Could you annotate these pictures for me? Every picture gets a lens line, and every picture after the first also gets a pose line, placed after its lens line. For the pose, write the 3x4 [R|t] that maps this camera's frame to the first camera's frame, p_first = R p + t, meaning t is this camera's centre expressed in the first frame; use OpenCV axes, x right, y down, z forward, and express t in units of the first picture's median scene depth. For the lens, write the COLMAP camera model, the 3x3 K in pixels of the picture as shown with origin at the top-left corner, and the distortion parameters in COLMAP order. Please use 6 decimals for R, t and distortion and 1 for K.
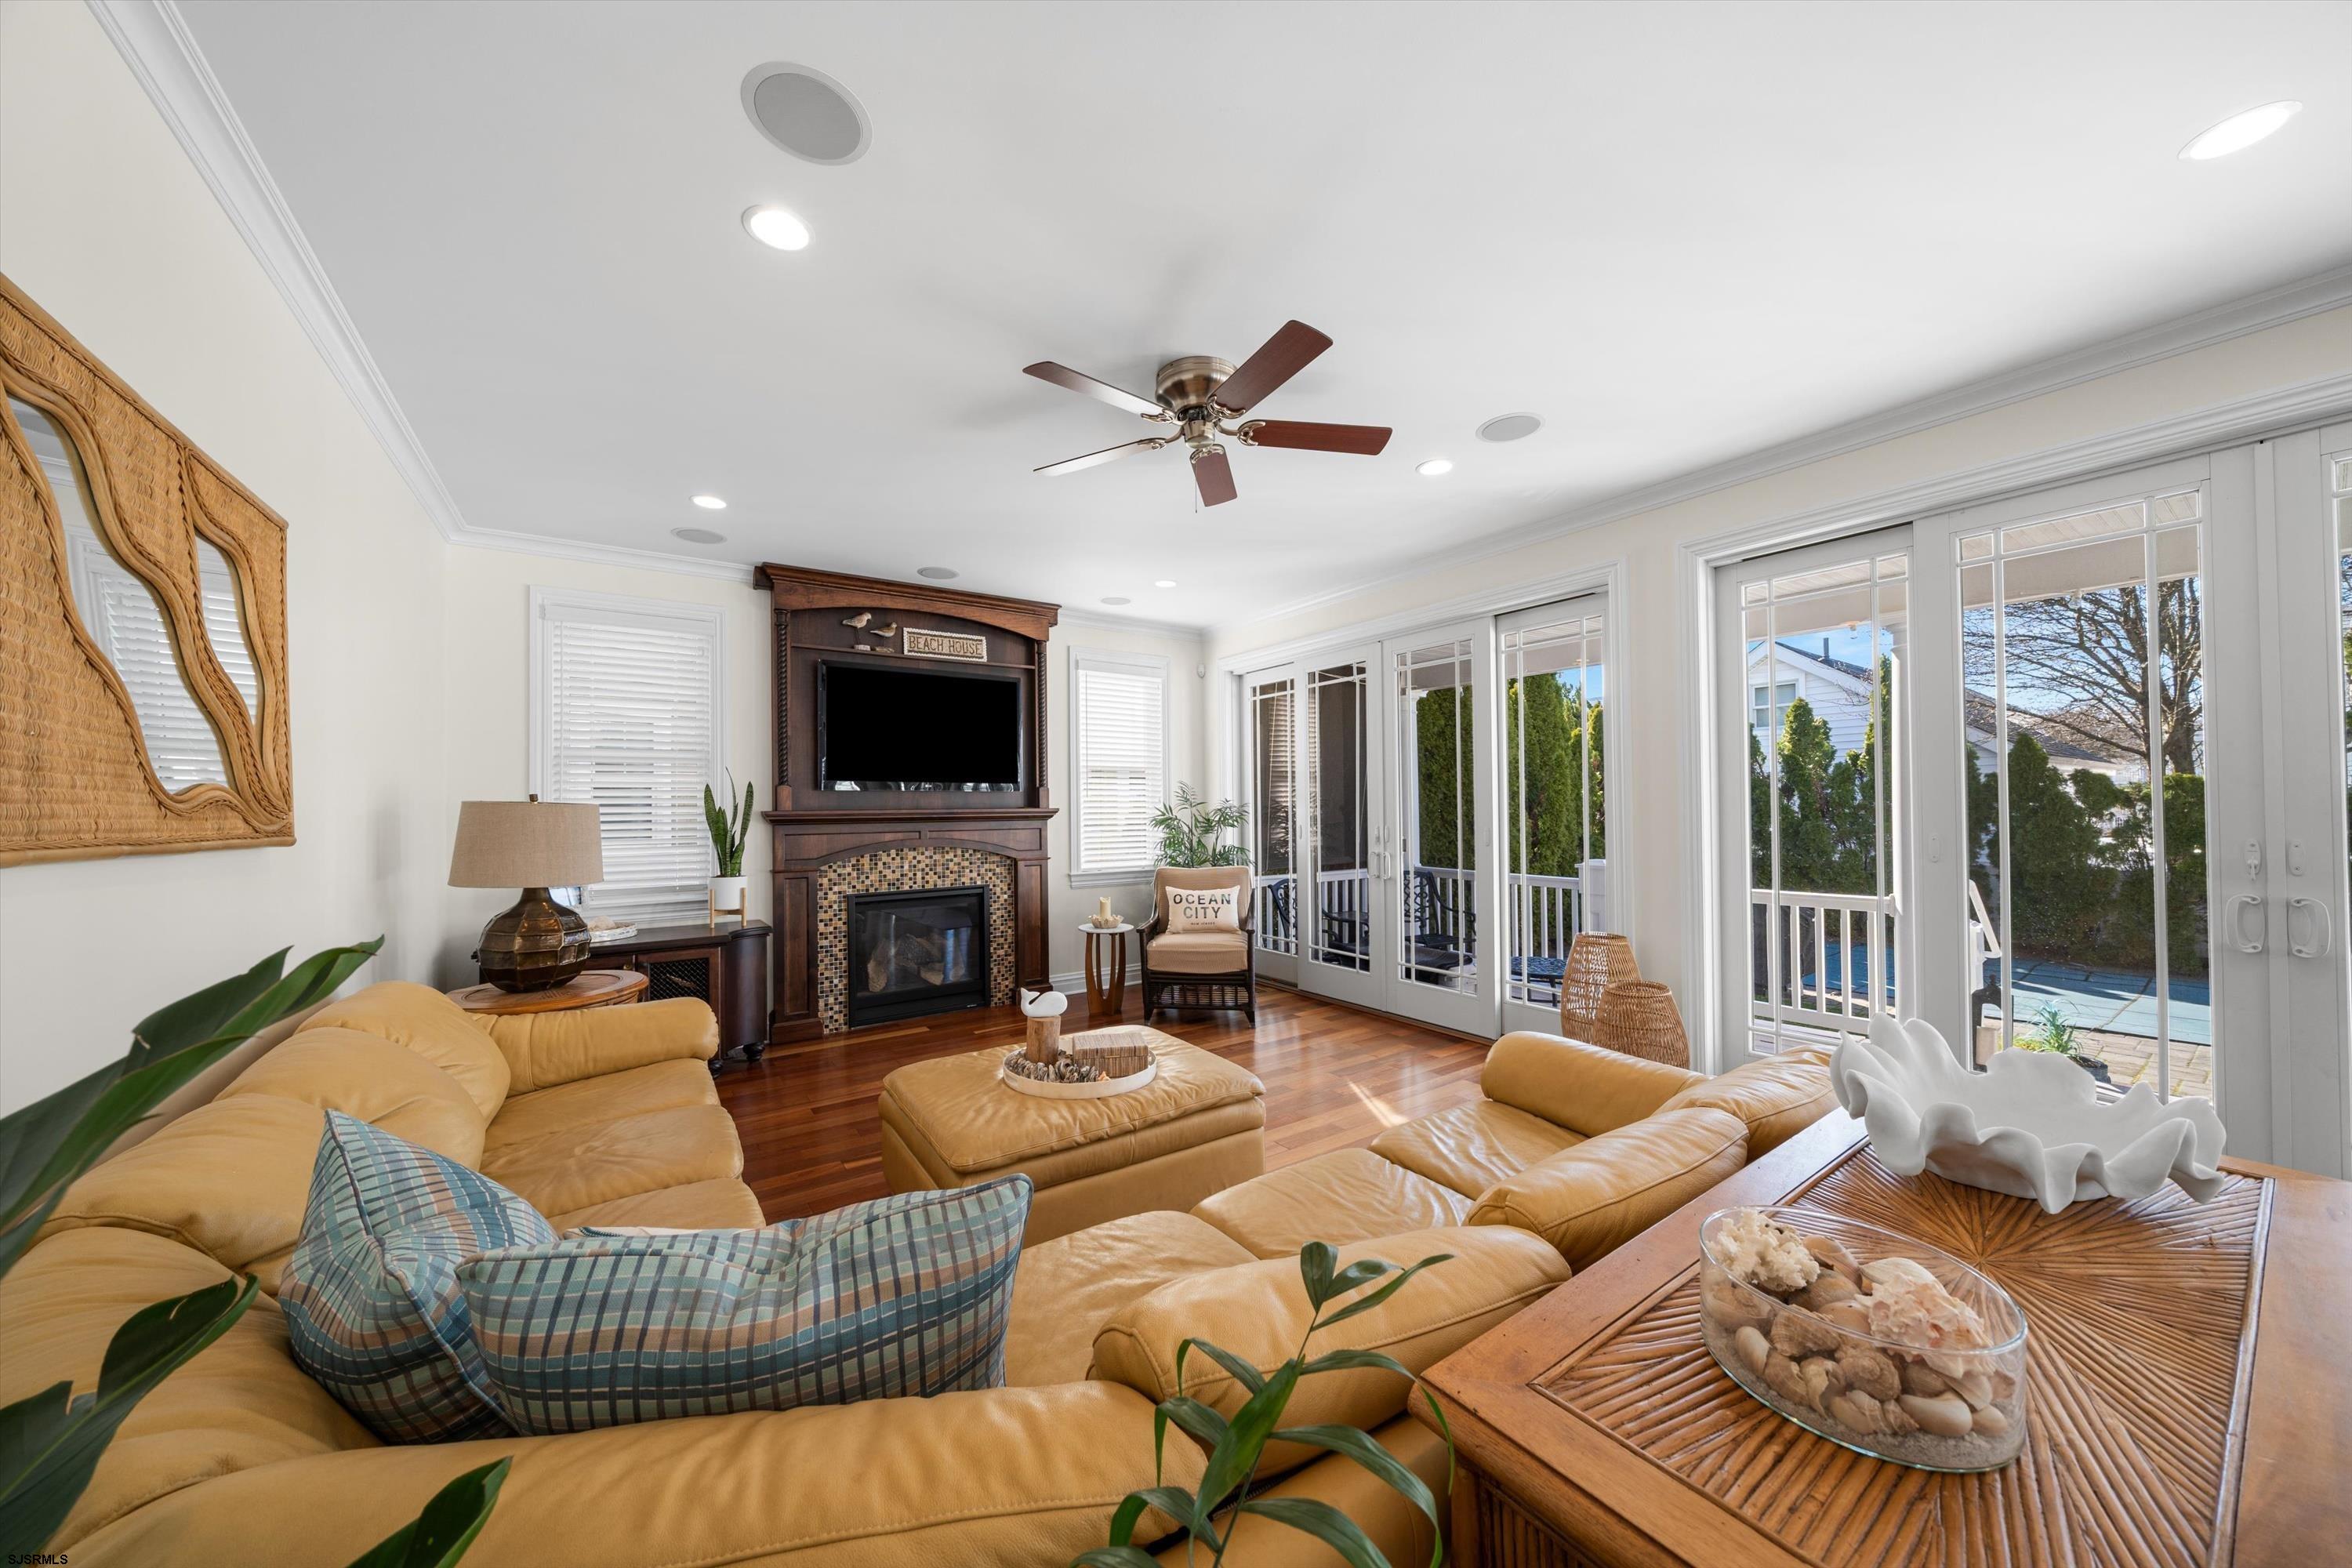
lens RADIAL K [[818.3, 0, 1183.4], [0, 818.3, 798.2], [0, 0, 1]] dist [-0.010758, 0.000911]
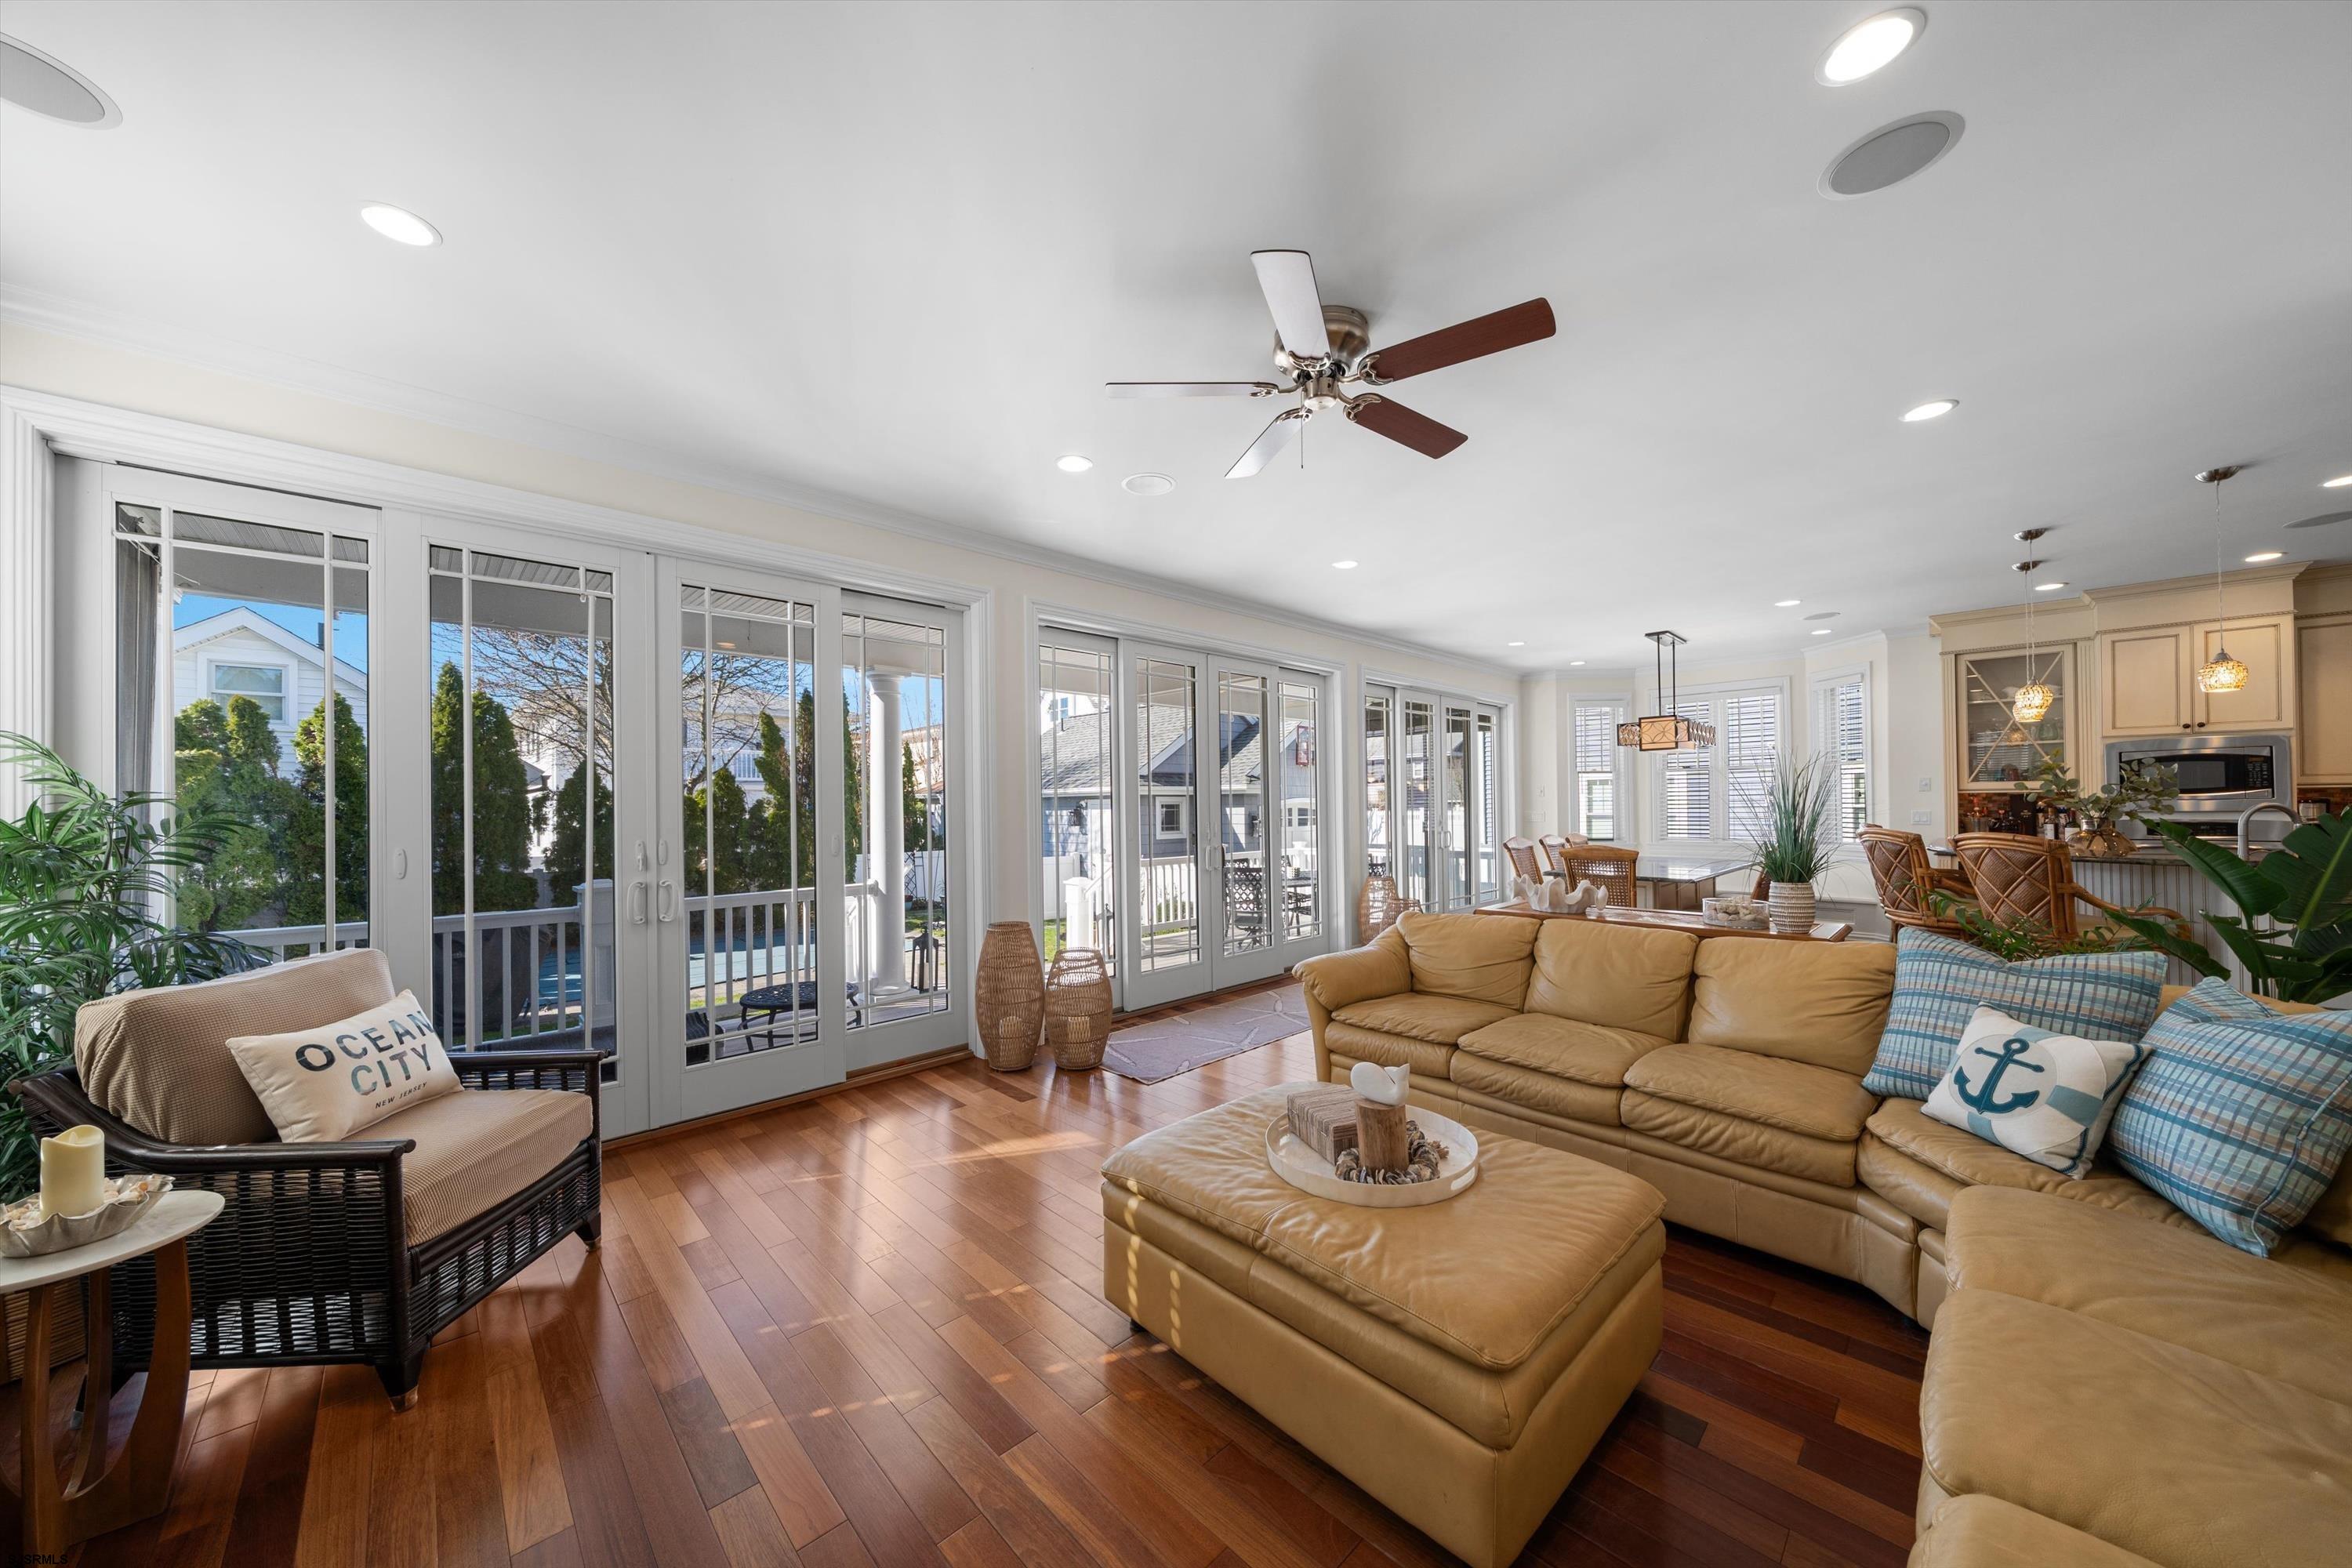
lens RADIAL K [[818.3, 0, 1179.0], [0, 818.3, 799.1], [0, 0, 1]] dist [-0.010758, 0.000911]
pose [[-0.178492, 0.019275, 0.983752, -0.239647], [-0.002410, 0.999797, -0.020027, 0.006604], [-0.983938, -0.005946, -0.178410, 0.366564]]
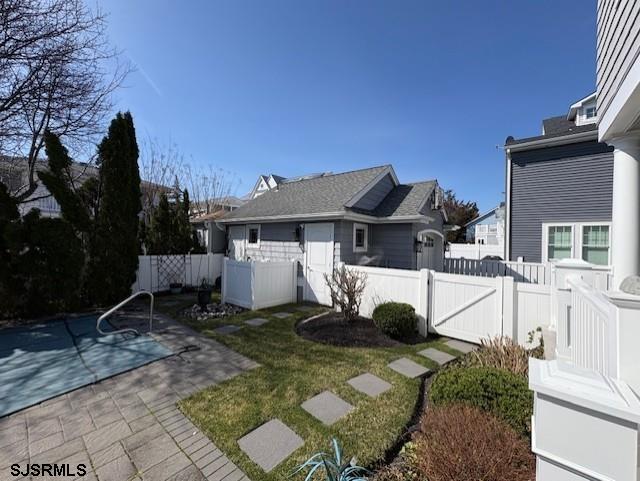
lens RADIAL K [[255.4, 0, 308.1], [0, 255.4, 239.2], [0, 0, 1]] dist [0.002454, 0.000257]
pose [[-0.243936, 0.009816, 0.969742, 0.596210], [-0.037027, 0.999125, -0.019427, 0.033265], [-0.969084, -0.040646, -0.243359, 0.433697]]
